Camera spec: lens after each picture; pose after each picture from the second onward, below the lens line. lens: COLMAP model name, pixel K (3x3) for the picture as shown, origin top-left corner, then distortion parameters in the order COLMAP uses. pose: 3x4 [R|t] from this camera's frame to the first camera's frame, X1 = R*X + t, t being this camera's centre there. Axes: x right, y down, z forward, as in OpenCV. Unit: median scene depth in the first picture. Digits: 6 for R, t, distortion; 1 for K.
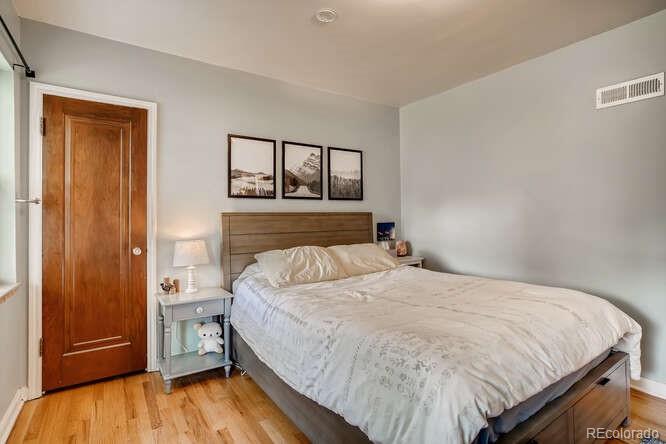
lens RADIAL K [[331.4, 0, 334.3], [0, 331.4, 218.3], [0, 0, 1]] dist [-0.020732, 0.000422]
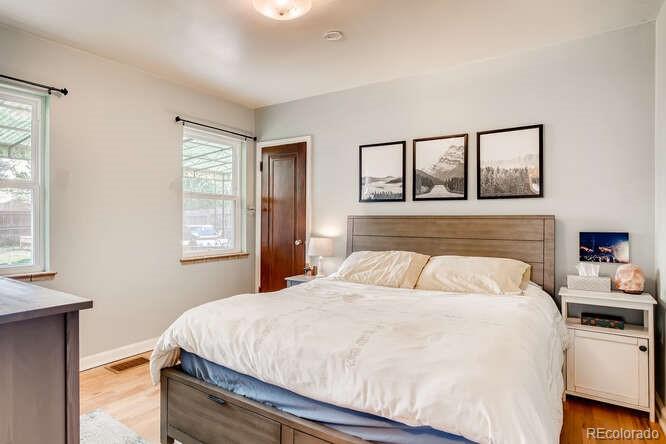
lens RADIAL K [[398.5, 0, 333.0], [0, 398.5, 222.0], [0, 0, 1]] dist [0.000908, 0.000365]
pose [[0.401631, 0.012115, -0.915722, 0.790481], [-0.016299, 0.999849, 0.006080, -0.002331], [0.915657, 0.012483, 0.401767, 0.335038]]
